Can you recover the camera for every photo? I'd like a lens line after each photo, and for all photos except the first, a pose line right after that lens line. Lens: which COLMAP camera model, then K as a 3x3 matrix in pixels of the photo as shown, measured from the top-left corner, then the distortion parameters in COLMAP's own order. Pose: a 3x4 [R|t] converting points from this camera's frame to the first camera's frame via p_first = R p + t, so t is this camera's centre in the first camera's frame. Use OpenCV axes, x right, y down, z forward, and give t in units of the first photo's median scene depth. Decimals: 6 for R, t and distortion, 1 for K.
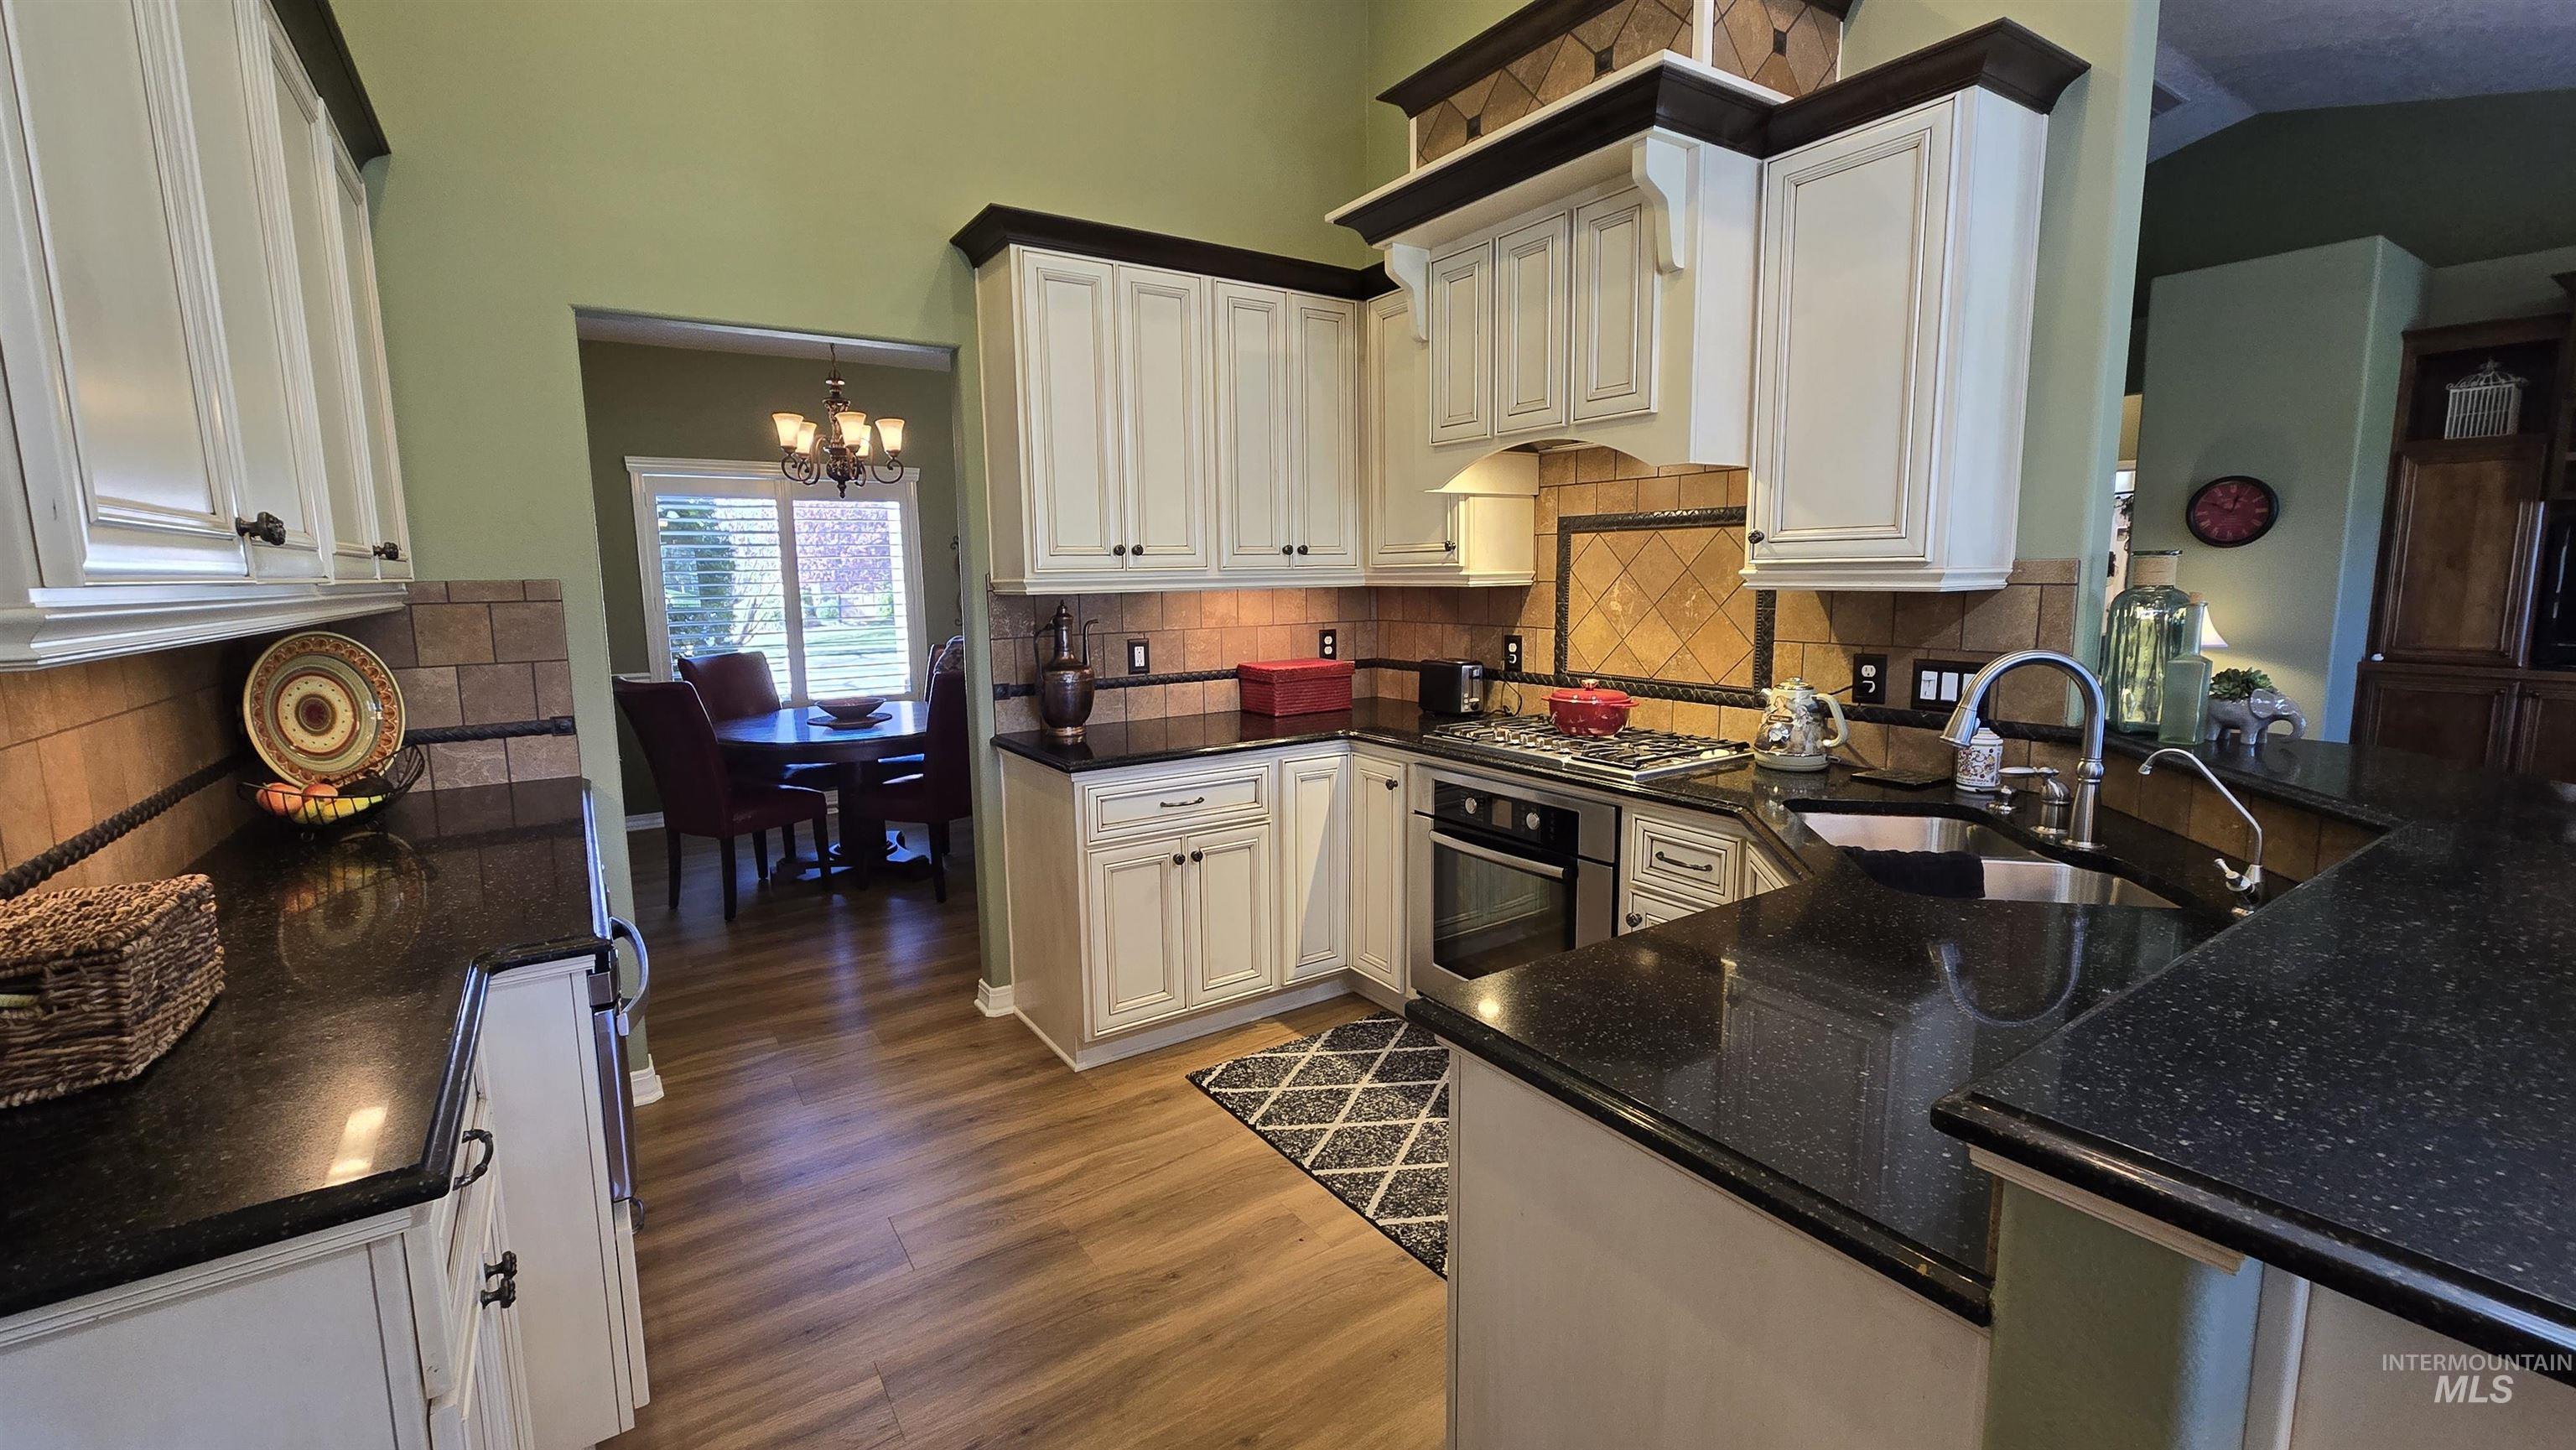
lens RADIAL K [[1054.4, 0, 1279.4], [0, 1054.4, 723.9], [0, 0, 1]] dist [-0.007709, 0.001504]
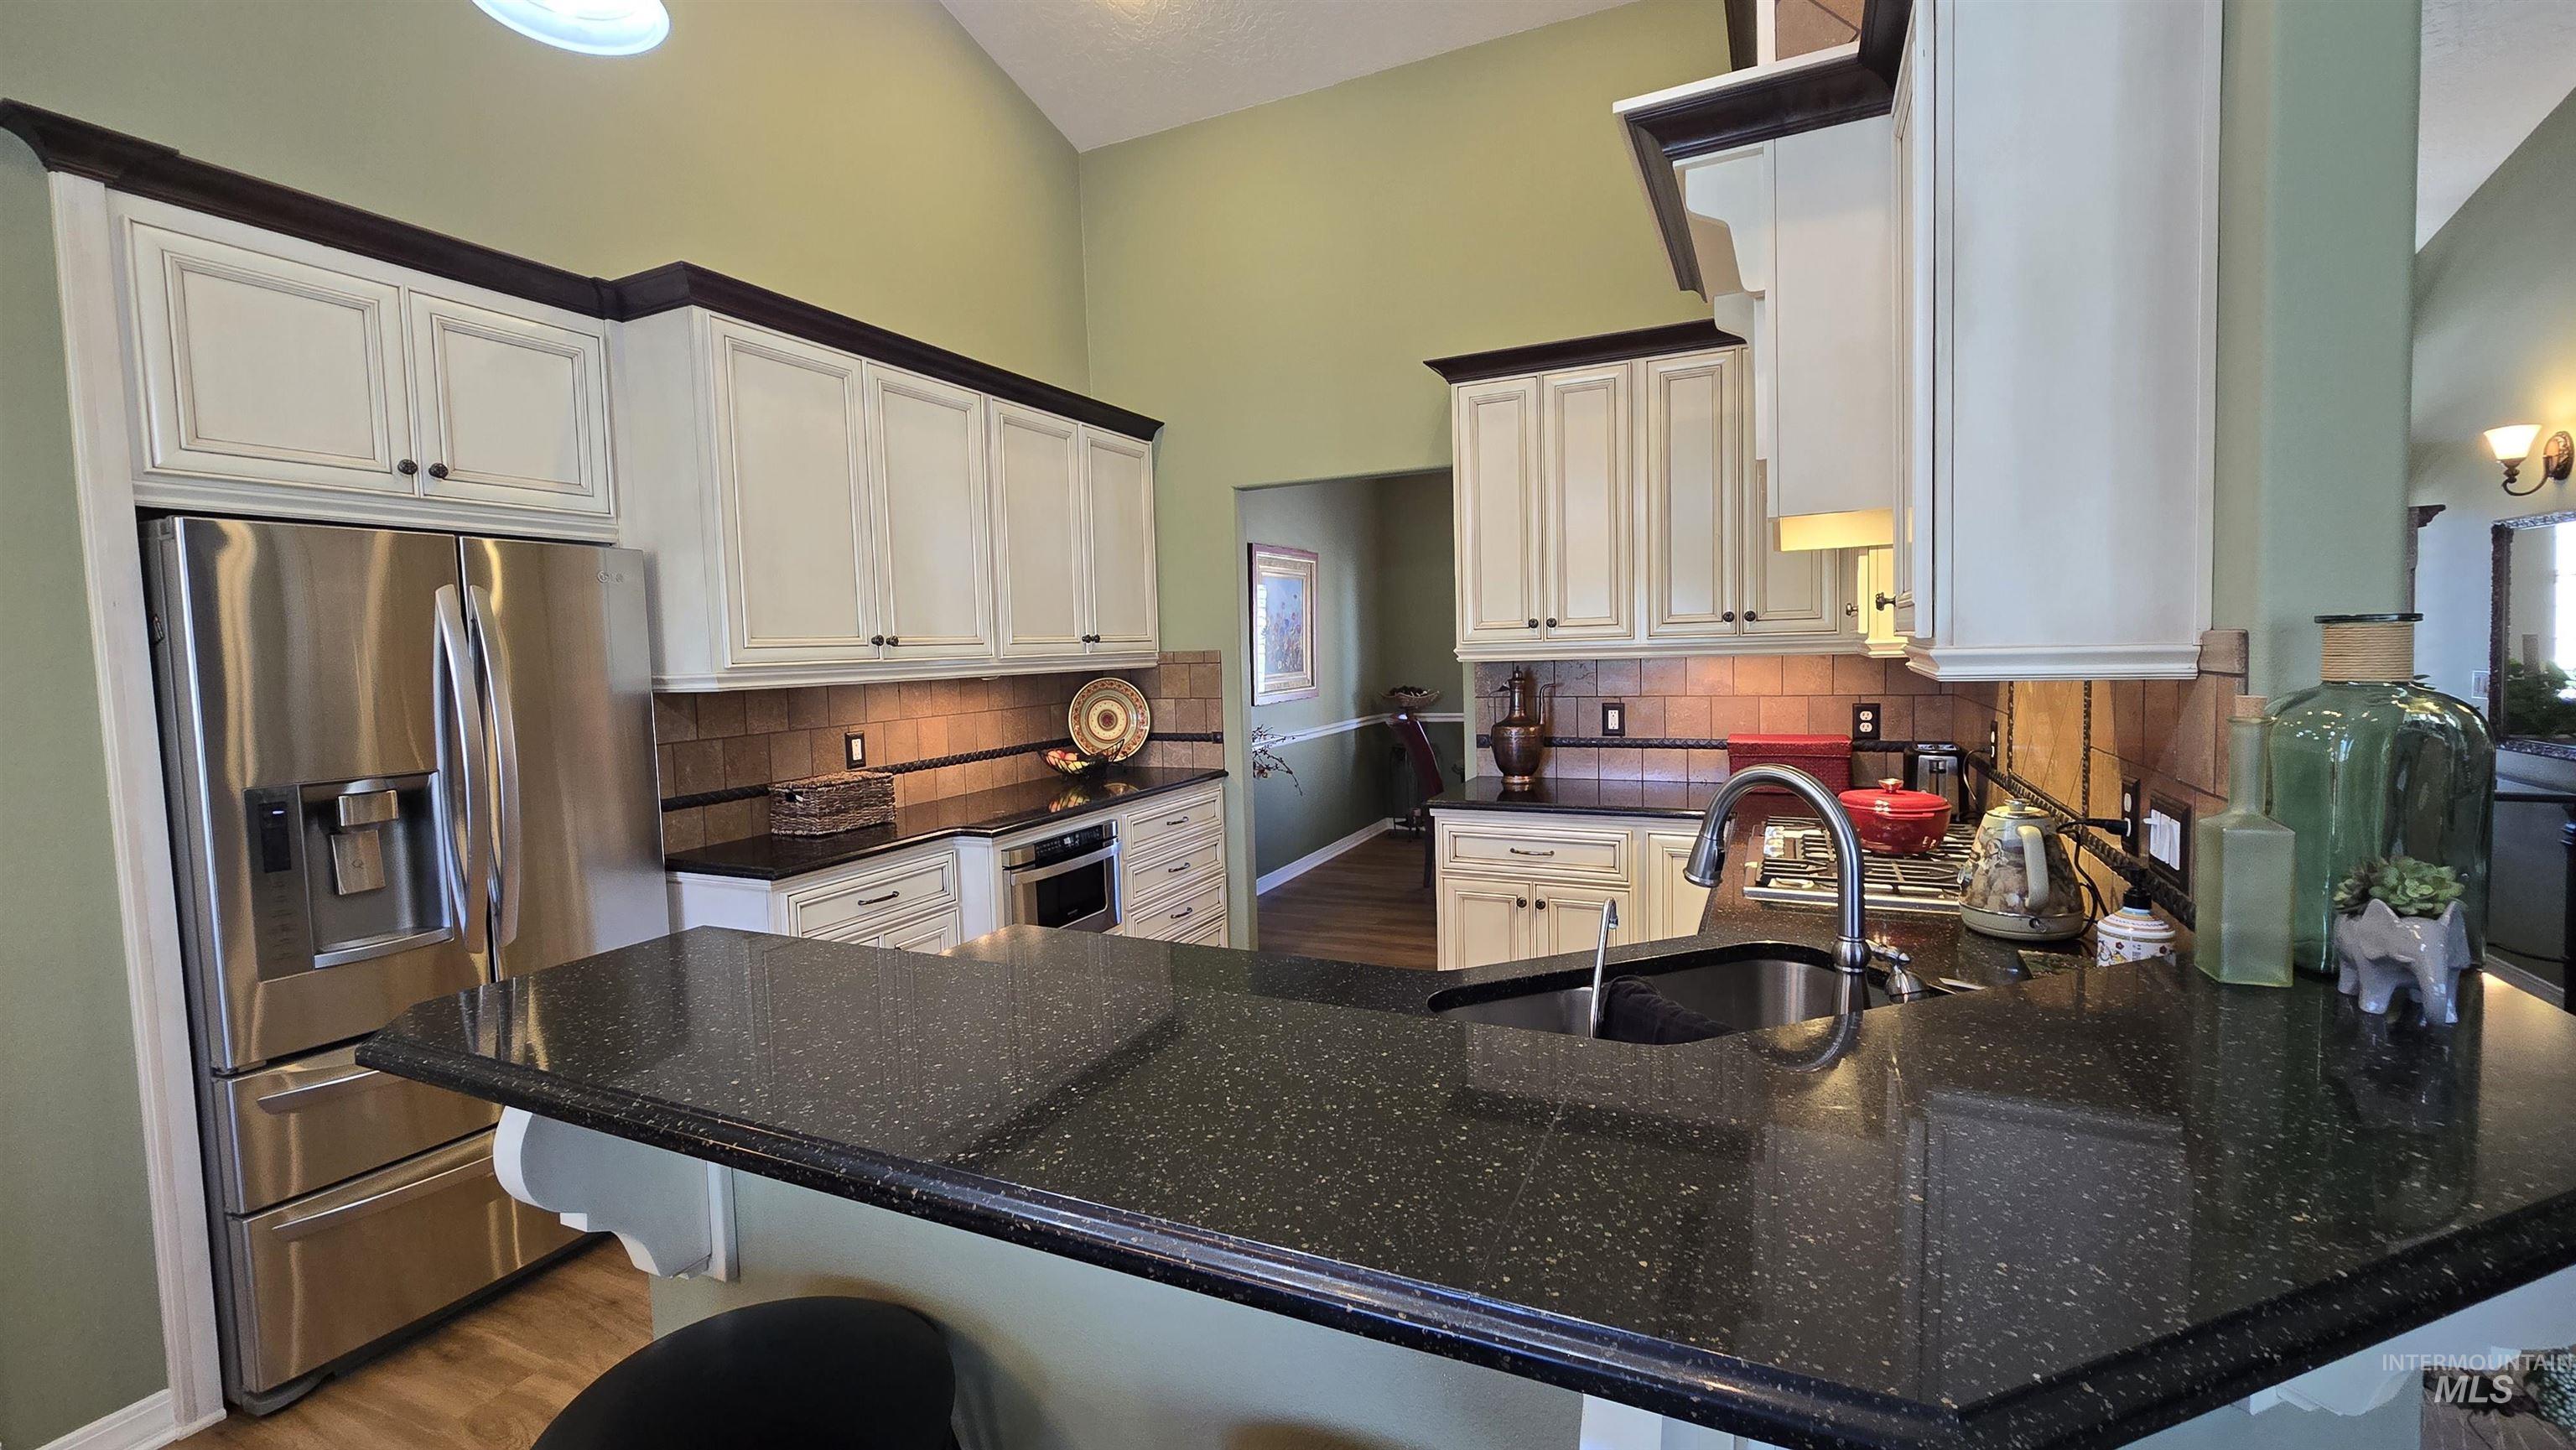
lens RADIAL K [[1054.4, 0, 1297.0], [0, 1054.4, 711.6], [0, 0, 1]] dist [-0.007709, 0.001504]
pose [[0.514054, 0.050856, -0.856249, 0.654815], [-0.105316, 0.994430, -0.004164, -0.036819], [0.851268, 0.092318, 0.516547, 0.198040]]
